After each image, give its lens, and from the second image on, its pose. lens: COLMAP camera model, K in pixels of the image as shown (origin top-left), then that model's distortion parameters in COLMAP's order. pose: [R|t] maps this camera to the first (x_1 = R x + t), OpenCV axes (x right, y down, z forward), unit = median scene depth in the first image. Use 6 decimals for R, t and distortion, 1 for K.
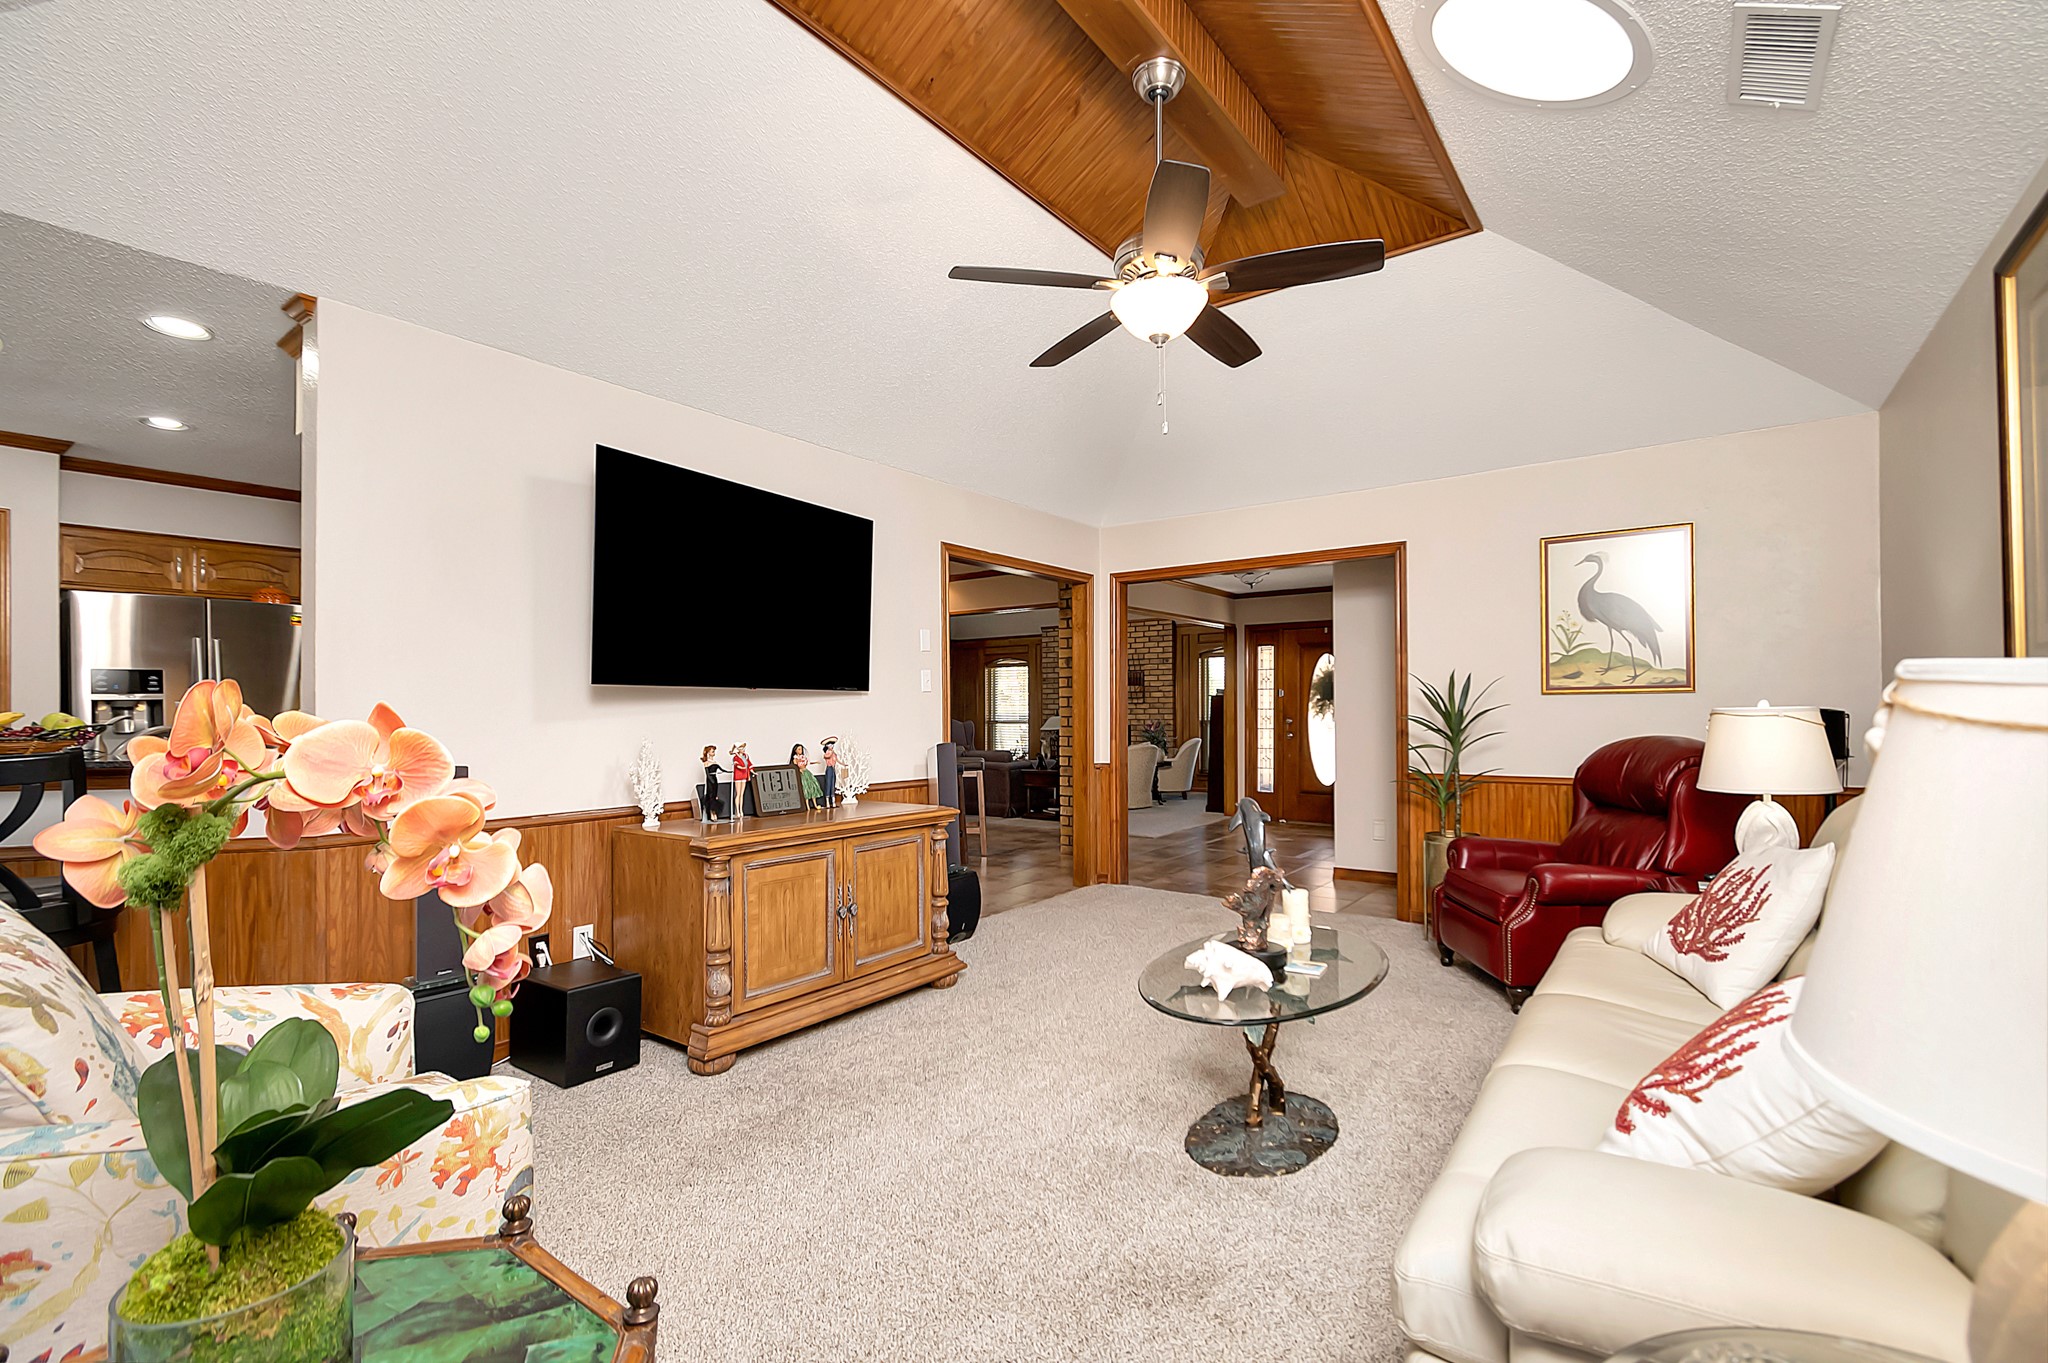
lens RADIAL K [[904.5, 0, 1029.6], [0, 904.5, 699.1], [0, 0, 1]] dist [0.008079, 0.000227]
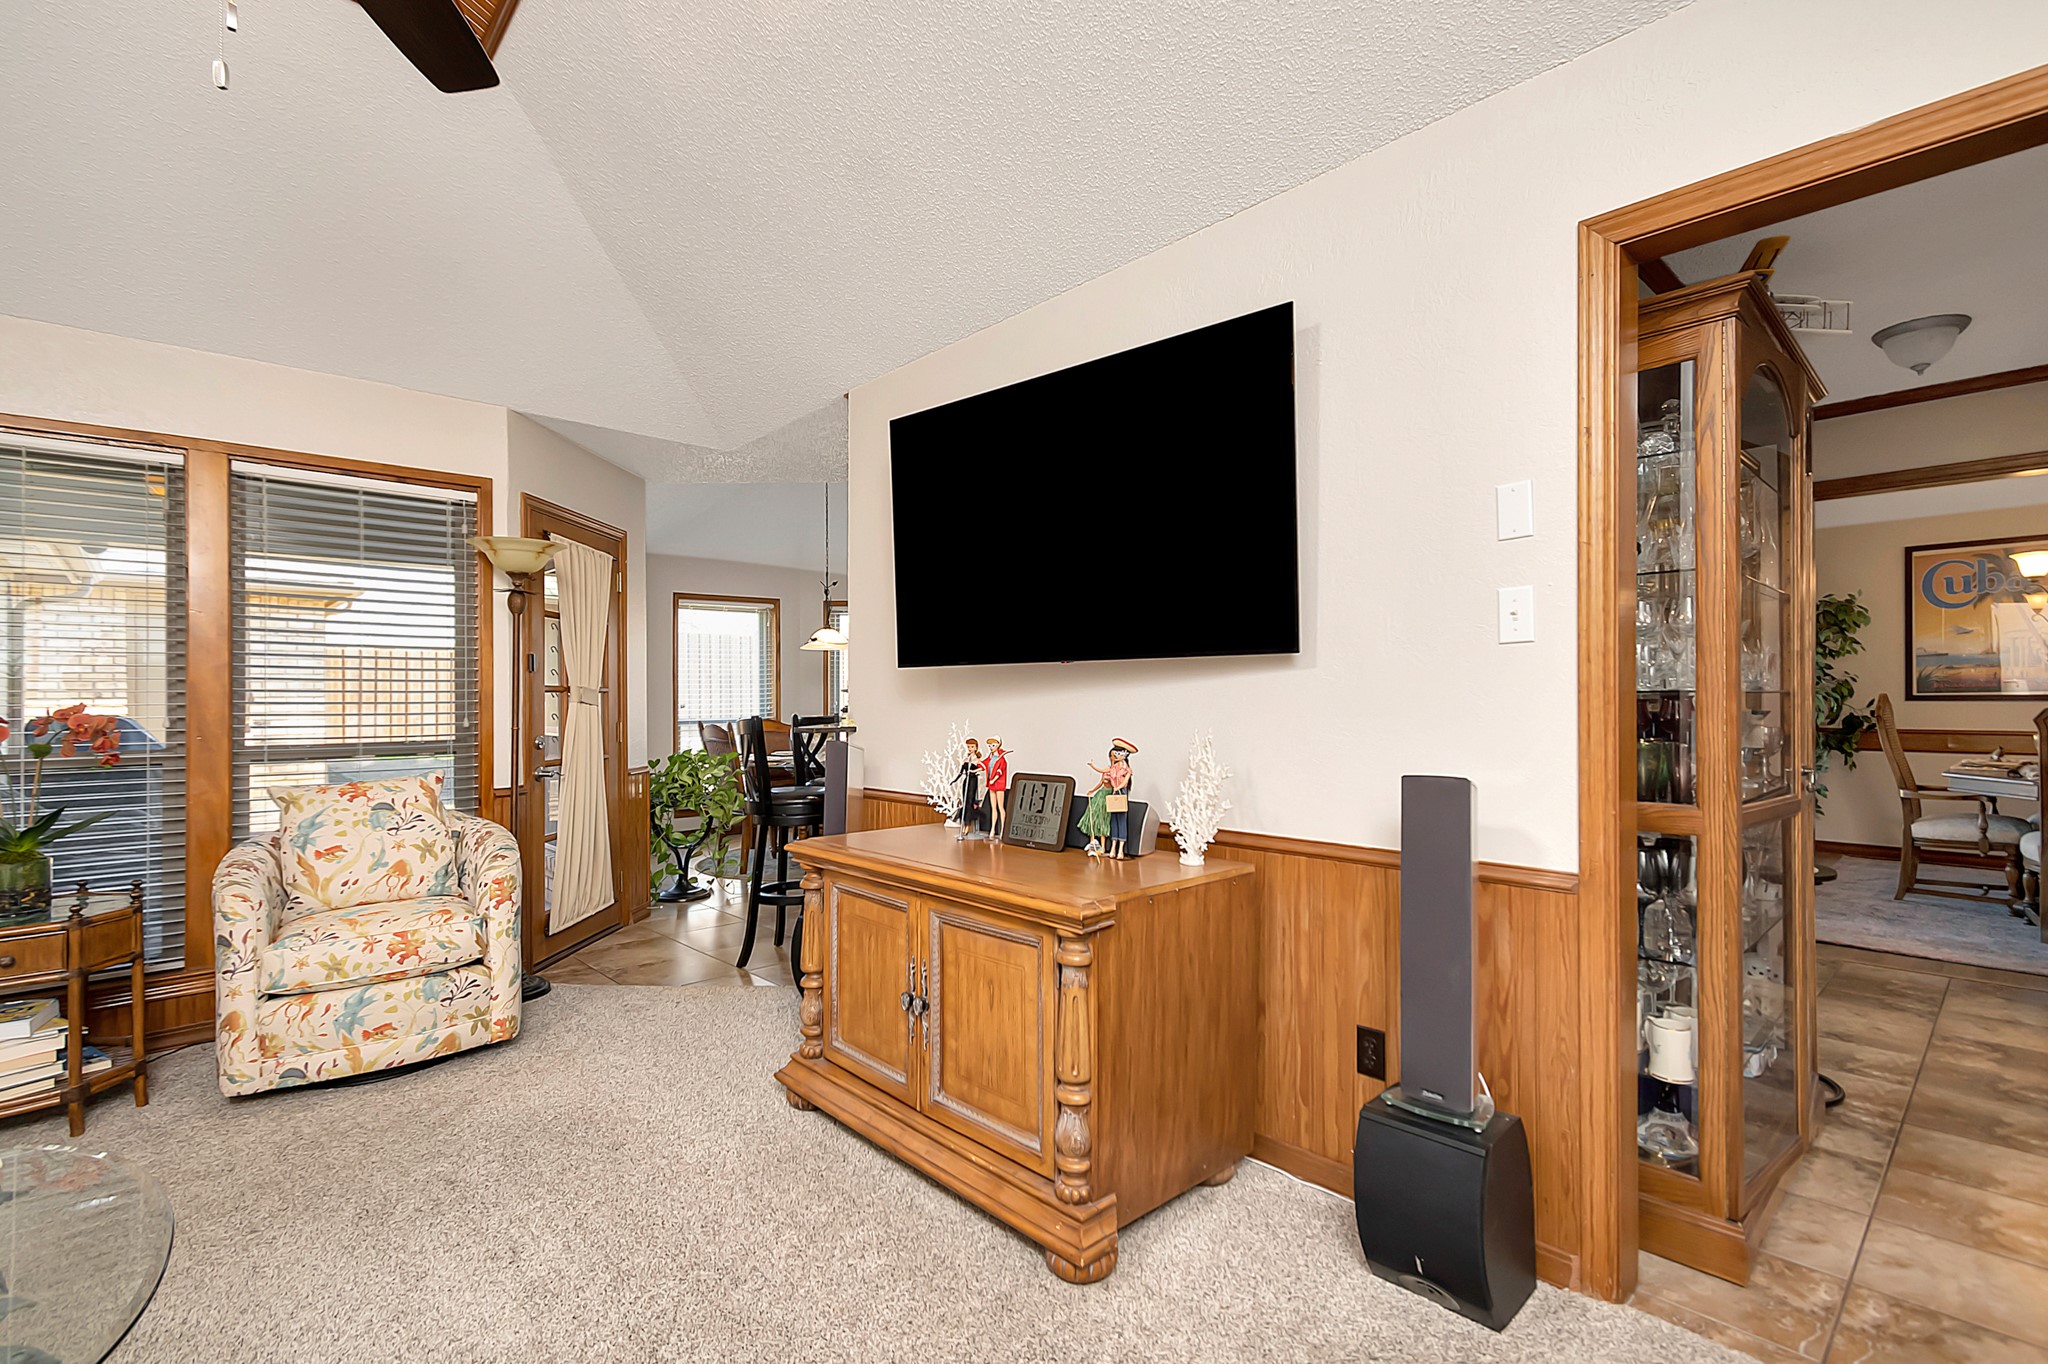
lens RADIAL K [[937.8, 0, 1040.3], [0, 937.8, 700.5], [0, 0, 1]] dist [0.013665, -0.004639]
pose [[-0.170360, 0.014157, -0.985280, 0.165379], [0.021150, 0.999719, 0.010708, 0.004117], [0.985155, -0.019014, -0.170612, 0.450594]]
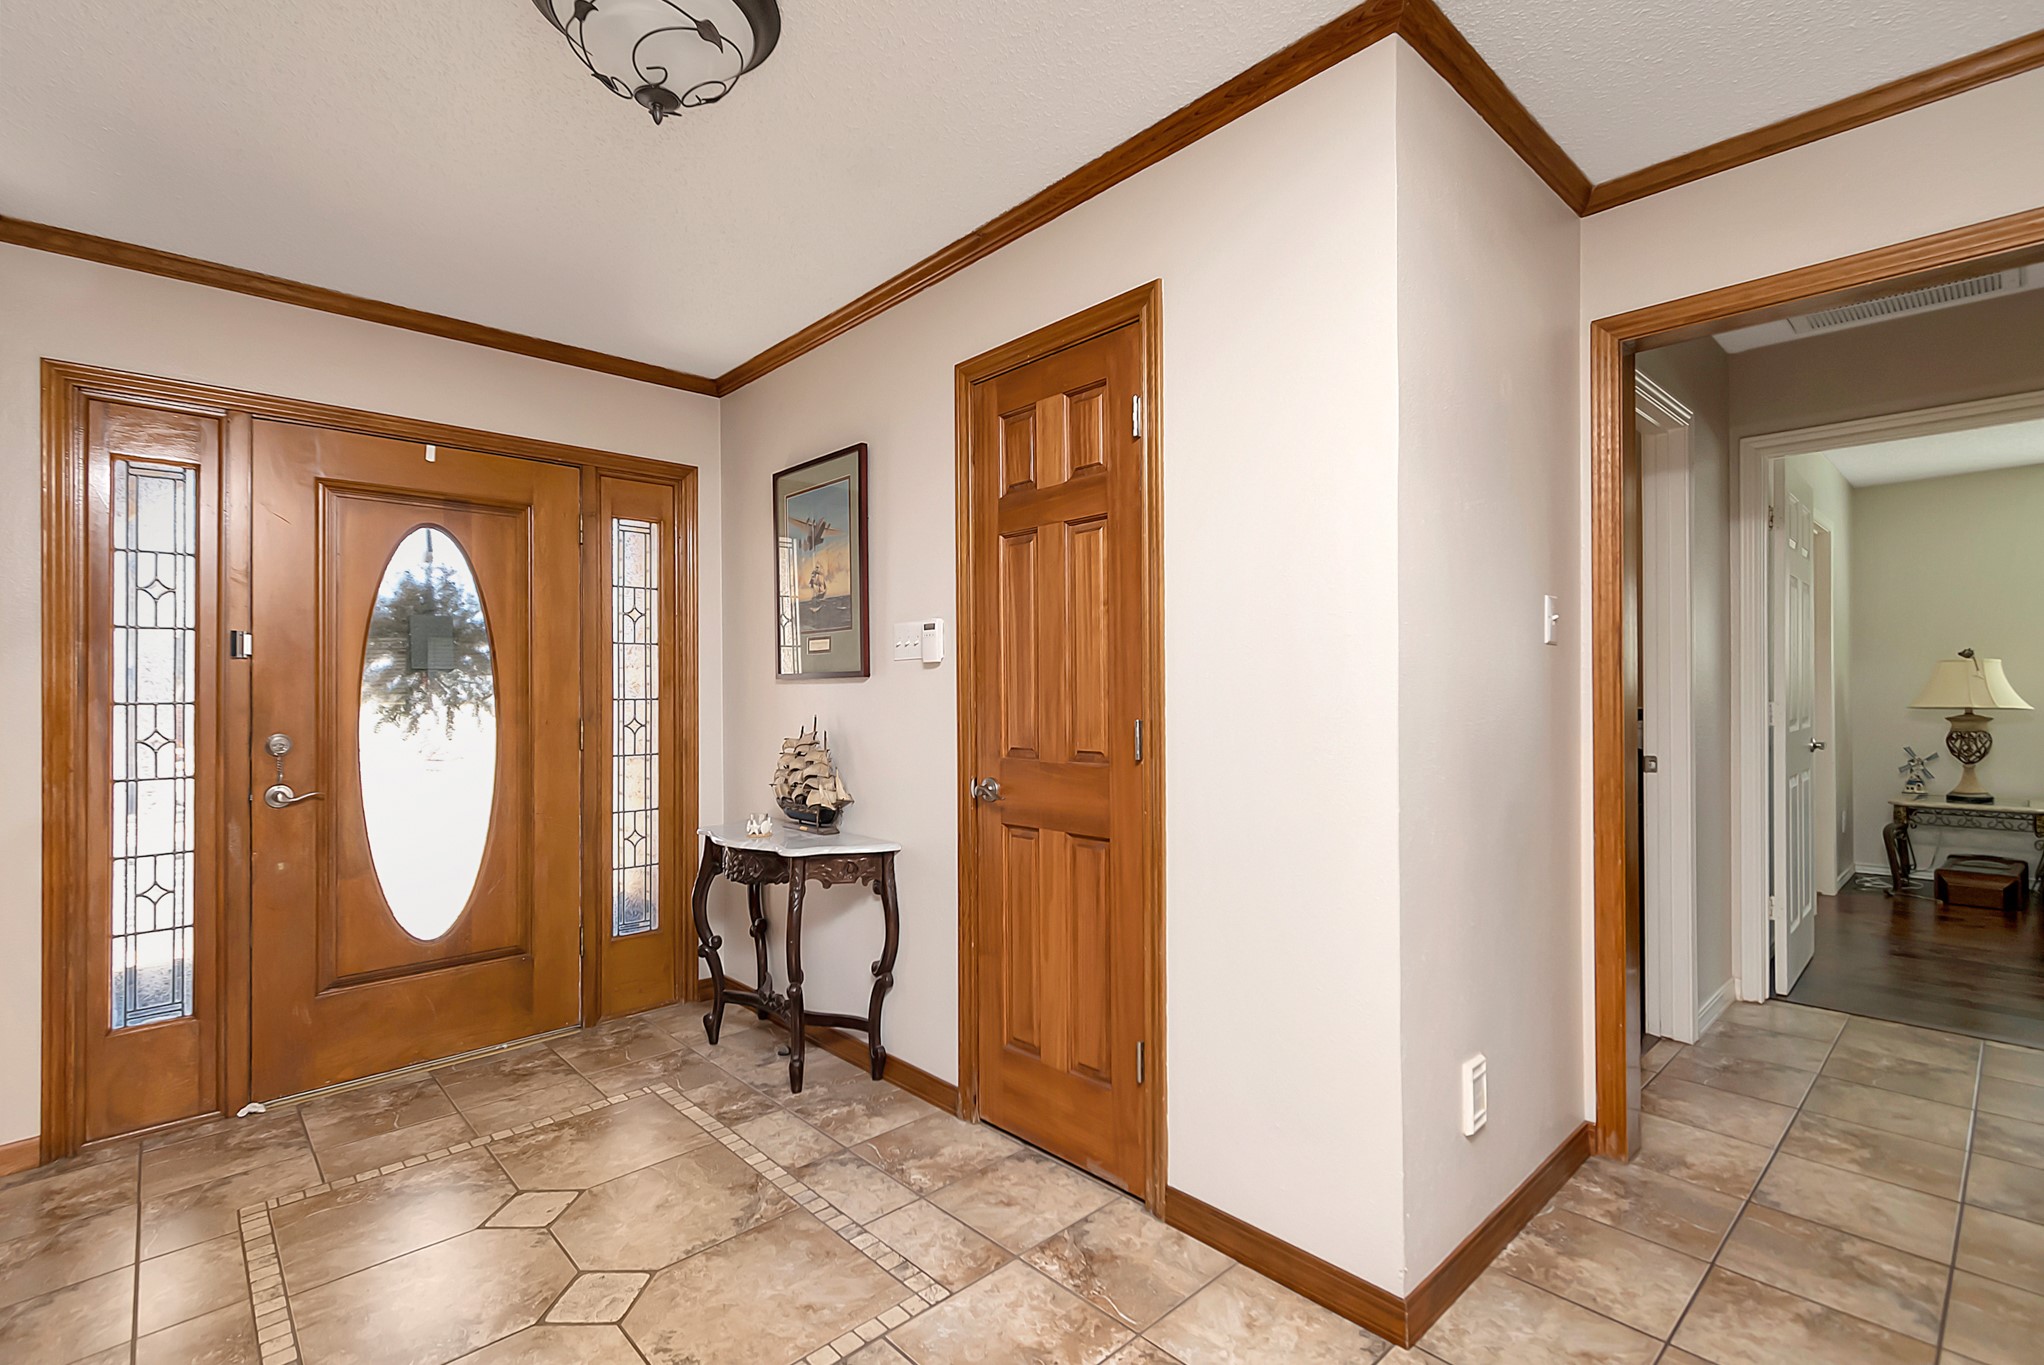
lens RADIAL K [[935.9, 0, 1031.1], [0, 935.9, 691.0], [0, 0, 1]] dist [0.013665, -0.004639]
pose [[0.189066, 0.012024, 0.981891, 0.043417], [-0.001855, 0.999928, -0.011887, 0.010827], [-0.981963, 0.000426, 0.189074, 0.727199]]
